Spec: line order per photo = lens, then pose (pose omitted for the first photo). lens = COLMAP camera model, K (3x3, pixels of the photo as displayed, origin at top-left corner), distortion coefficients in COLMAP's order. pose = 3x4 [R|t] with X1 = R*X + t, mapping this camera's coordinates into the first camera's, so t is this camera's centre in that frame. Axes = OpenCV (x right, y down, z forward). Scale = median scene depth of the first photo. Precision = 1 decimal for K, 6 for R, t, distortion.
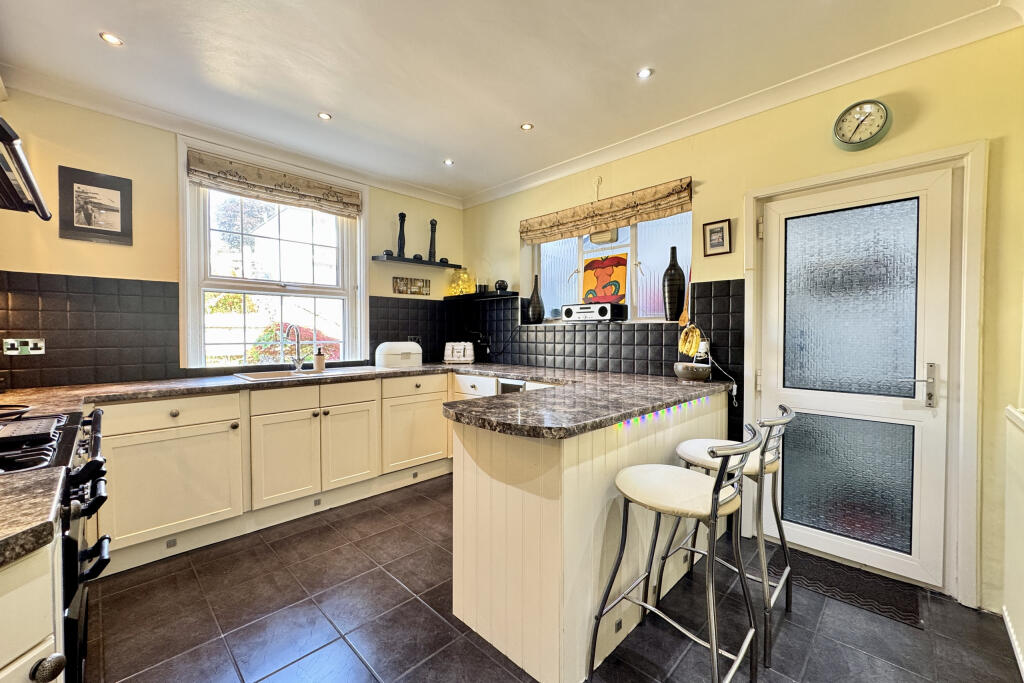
lens RADIAL K [[409.1, 0, 511.1], [0, 409.1, 339.1], [0, 0, 1]] dist [0.001162, -0.000340]
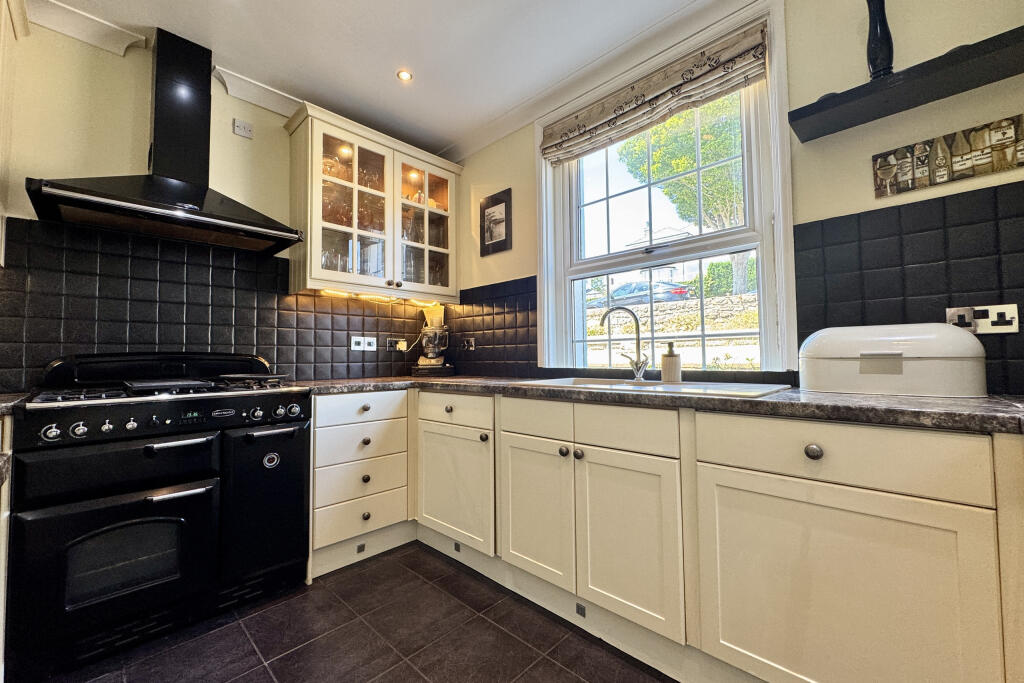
lens RADIAL K [[409.1, 0, 511.0], [0, 409.1, 340.4], [0, 0, 1]] dist [0.001162, -0.000340]
pose [[0.004929, -0.043276, -0.999051, 0.095410], [-0.006243, 0.999042, -0.043306, 0.042756], [0.999968, 0.006451, 0.004654, 0.781944]]
